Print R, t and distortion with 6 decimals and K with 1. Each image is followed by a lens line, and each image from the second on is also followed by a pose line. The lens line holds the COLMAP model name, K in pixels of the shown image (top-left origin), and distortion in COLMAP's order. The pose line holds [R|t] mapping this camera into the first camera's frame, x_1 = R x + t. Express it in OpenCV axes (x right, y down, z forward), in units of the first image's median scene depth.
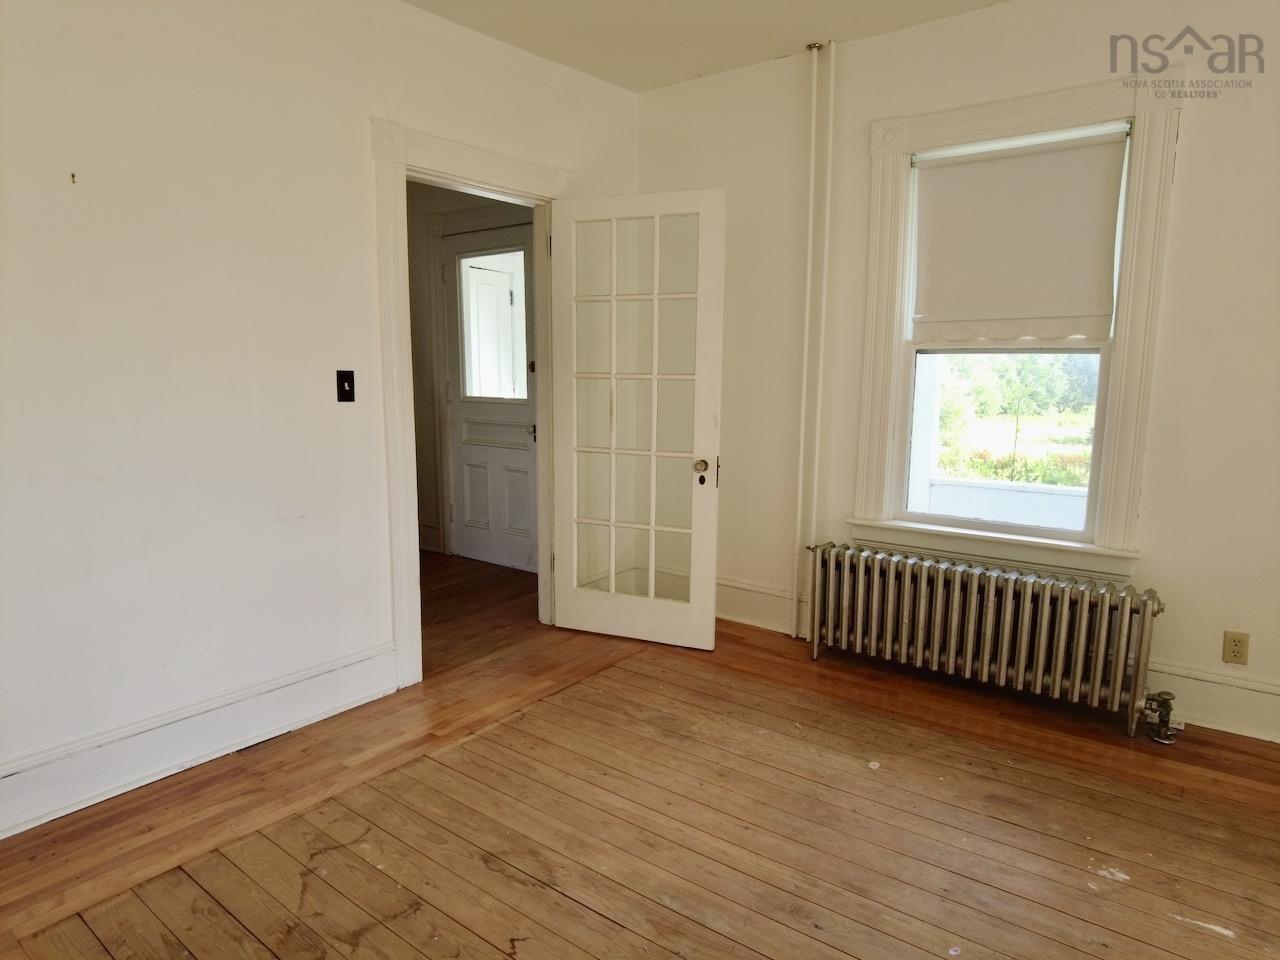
lens RADIAL K [[772.2, 0, 640.6], [0, 772.2, 483.6], [0, 0, 1]] dist [-0.025656, -0.004767]
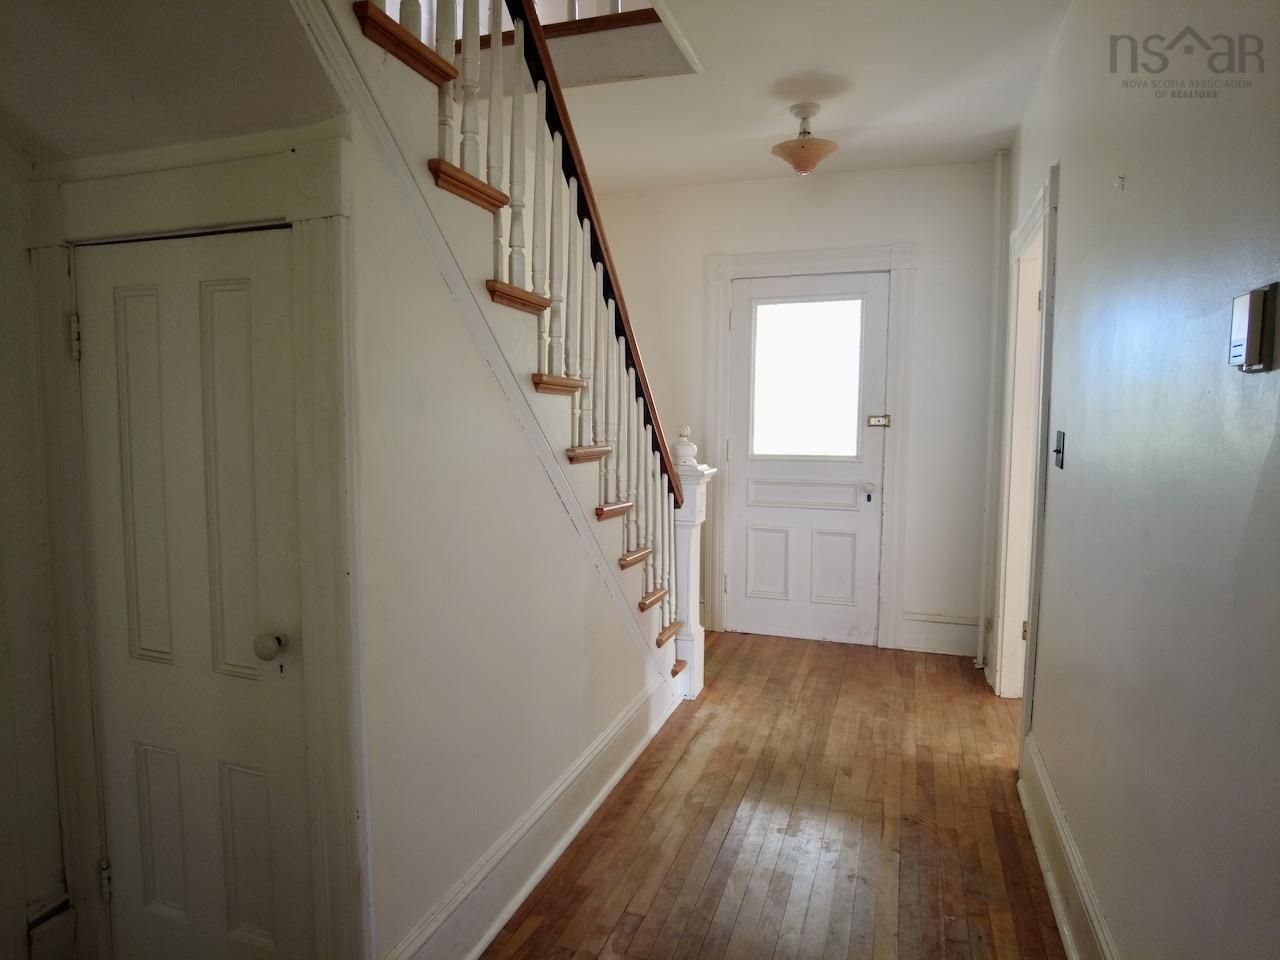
lens RADIAL K [[772.2, 0, 637.8], [0, 772.2, 476.2], [0, 0, 1]] dist [-0.025656, -0.004767]
pose [[0.951724, -0.028704, 0.305611, -0.660465], [0.048737, 0.997119, -0.058122, -0.042871], [-0.303062, 0.070211, 0.950381, 0.189070]]
